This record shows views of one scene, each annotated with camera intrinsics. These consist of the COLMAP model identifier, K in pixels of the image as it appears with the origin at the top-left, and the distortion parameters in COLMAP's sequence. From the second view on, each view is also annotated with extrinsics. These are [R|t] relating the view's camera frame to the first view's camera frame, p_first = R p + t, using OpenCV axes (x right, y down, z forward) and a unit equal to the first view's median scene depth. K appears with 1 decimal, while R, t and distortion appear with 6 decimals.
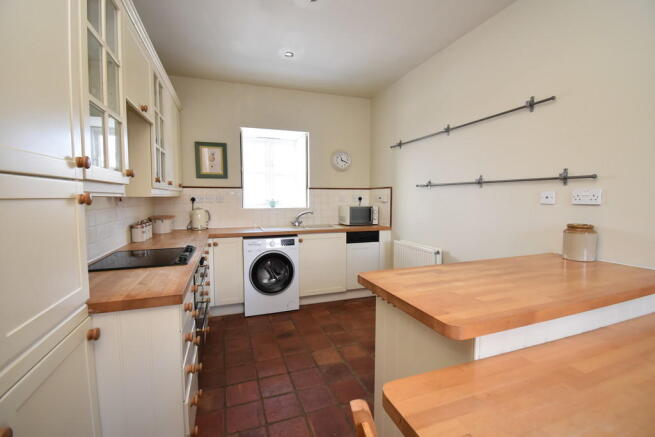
lens RADIAL K [[287.9, 0, 327.4], [0, 287.9, 211.6], [0, 0, 1]] dist [-0.014765, -0.000104]
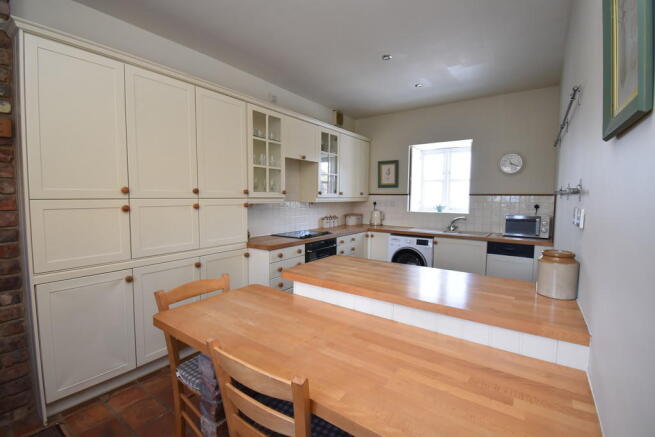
lens RADIAL K [[287.9, 0, 327.4], [0, 287.9, 211.6], [0, 0, 1]] dist [-0.014765, -0.000104]
pose [[0.571726, 0.047070, -0.819093, 0.536910], [-0.049091, 0.998527, 0.023116, -0.022881], [0.818975, 0.026995, 0.573194, 0.011950]]
